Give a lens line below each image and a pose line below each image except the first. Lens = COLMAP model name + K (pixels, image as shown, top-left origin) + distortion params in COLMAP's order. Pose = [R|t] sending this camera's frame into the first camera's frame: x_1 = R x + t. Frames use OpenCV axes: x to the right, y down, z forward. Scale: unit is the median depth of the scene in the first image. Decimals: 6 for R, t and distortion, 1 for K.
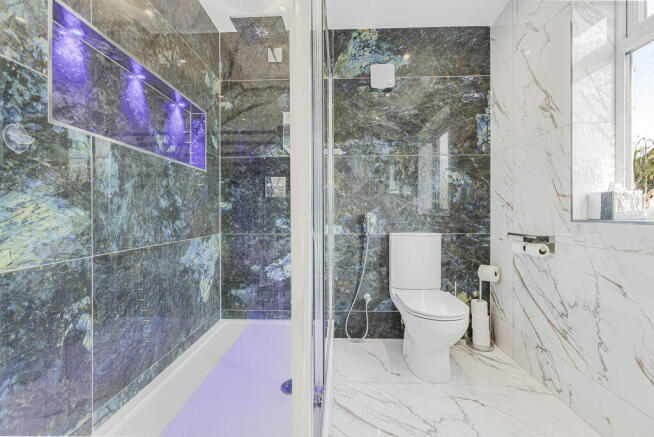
lens RADIAL K [[290.9, 0, 325.9], [0, 290.9, 216.6], [0, 0, 1]] dist [-0.012689, 0.007568]
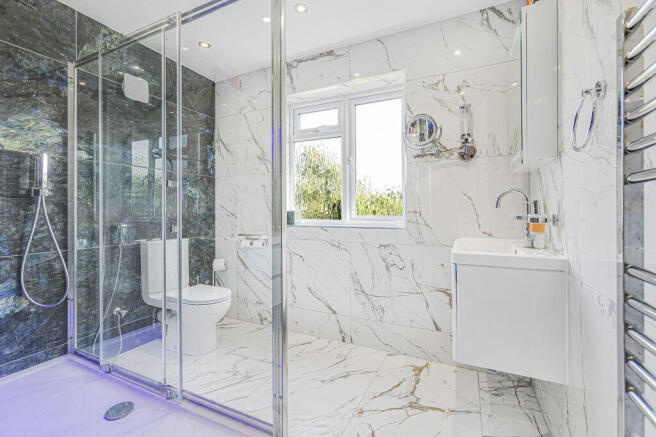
lens RADIAL K [[291.8, 0, 326.6], [0, 291.8, 213.6], [0, 0, 1]] dist [-0.012689, 0.007568]
pose [[0.397797, -0.005941, 0.917454, -0.471661], [0.010318, 0.999945, 0.002001, -0.041011], [-0.917415, 0.008670, 0.397836, -0.013032]]
